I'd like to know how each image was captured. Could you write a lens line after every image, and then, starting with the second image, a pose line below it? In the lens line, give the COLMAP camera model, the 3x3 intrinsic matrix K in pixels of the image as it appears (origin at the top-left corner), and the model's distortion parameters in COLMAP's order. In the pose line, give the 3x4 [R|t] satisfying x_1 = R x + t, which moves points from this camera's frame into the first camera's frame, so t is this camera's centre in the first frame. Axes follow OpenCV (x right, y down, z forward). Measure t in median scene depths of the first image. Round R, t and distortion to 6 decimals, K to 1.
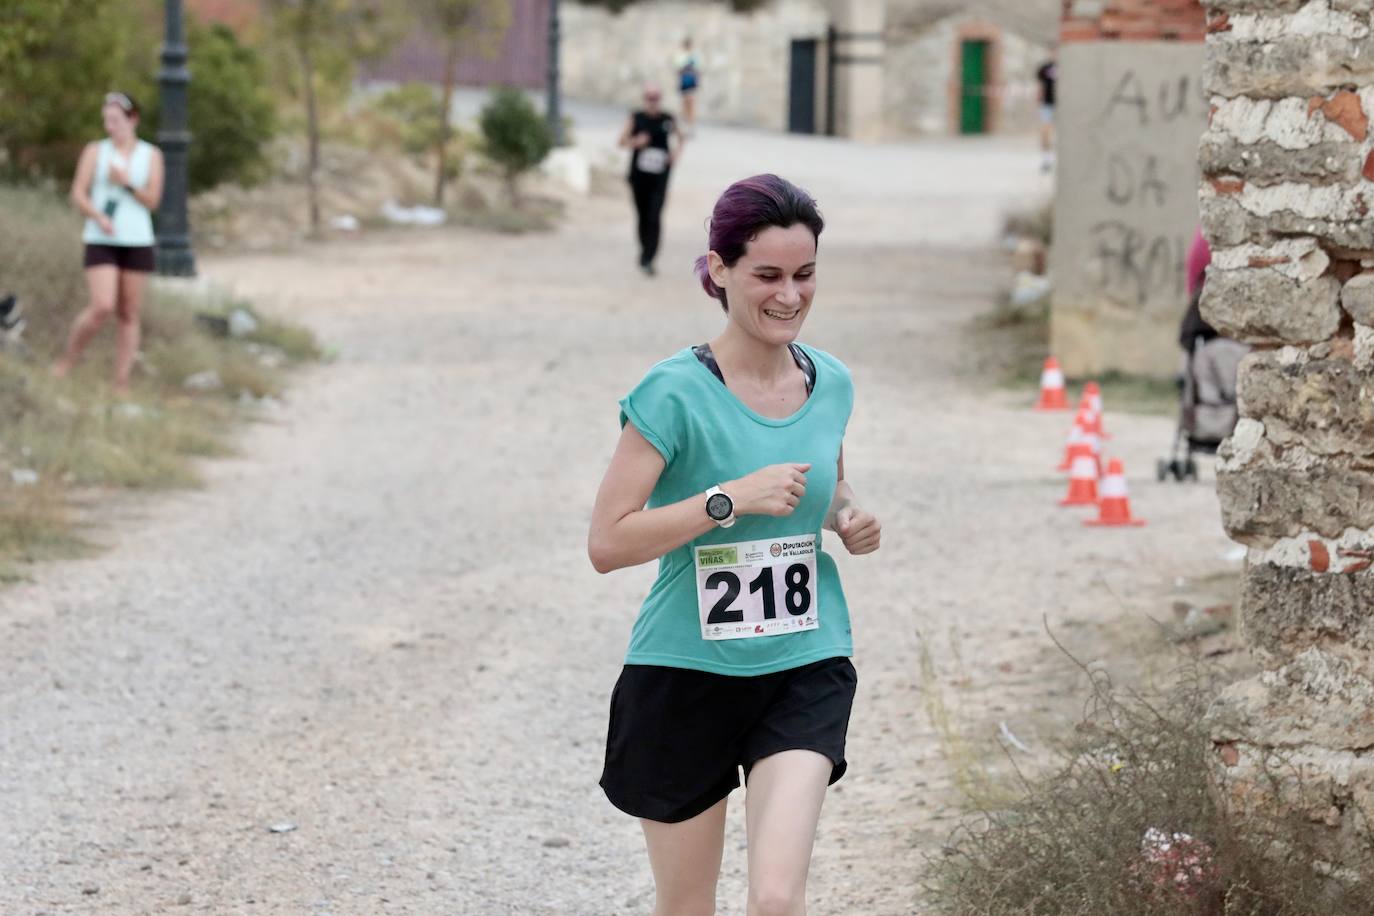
lens RADIAL K [[6827.4, 0, 756.6], [0, 6827.4, 461.3], [0, 0, 1]] dist [1.025520, 13.950686]
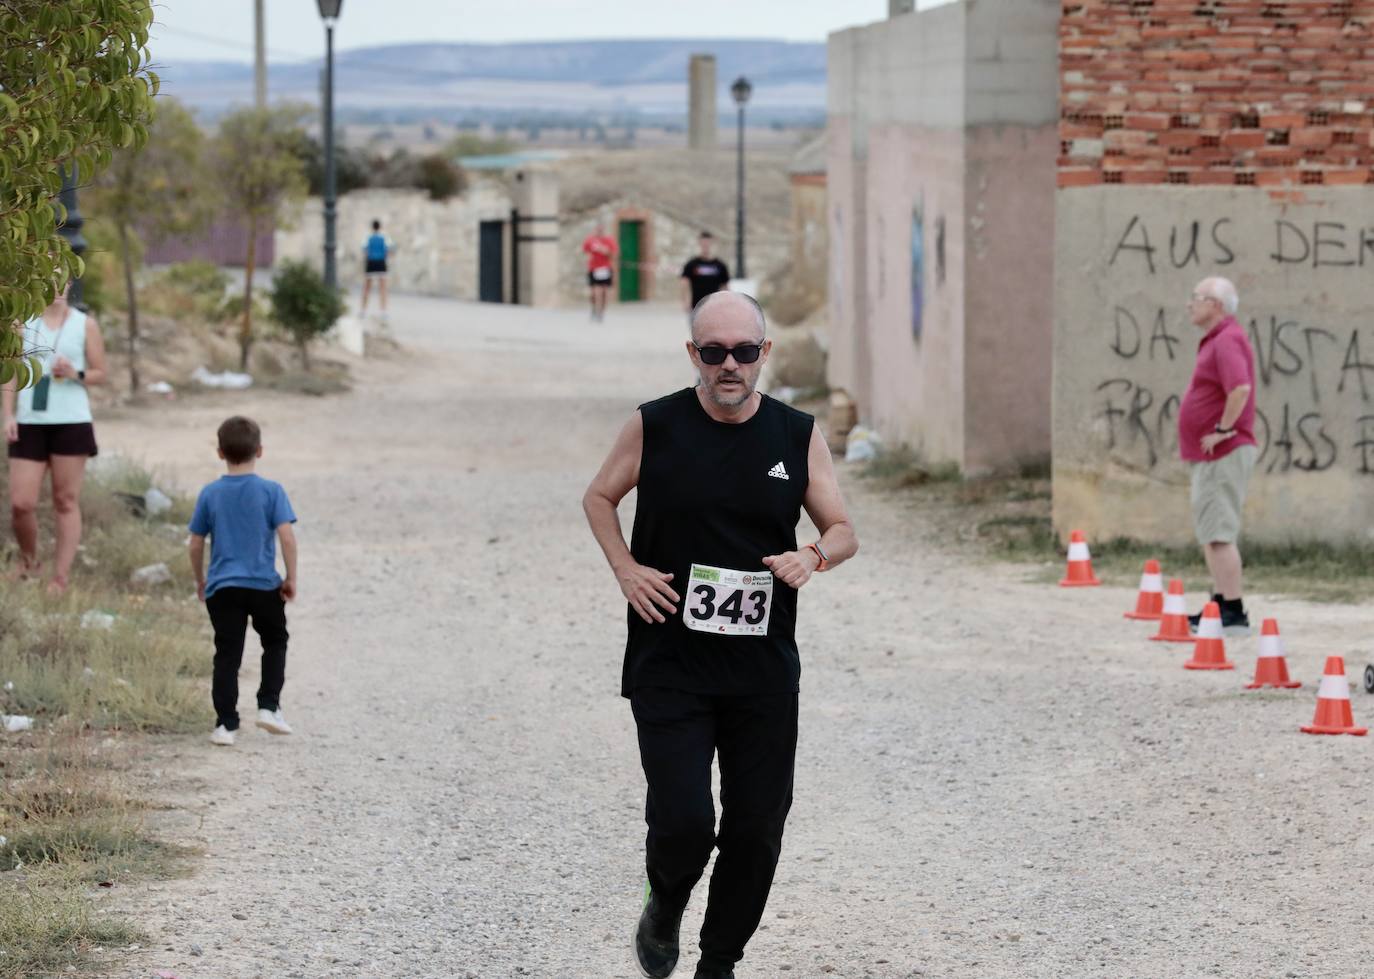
lens RADIAL K [[4878.6, 0, 624.6], [0, 4878.6, 489.9], [0, 0, 1]] dist [0.838976, 3.506209]
pose [[0.997384, -0.018455, 0.069896, -0.077700], [0.019191, 0.999767, -0.009878, -0.018483], [-0.069697, 0.011194, 0.997505, 0.431485]]
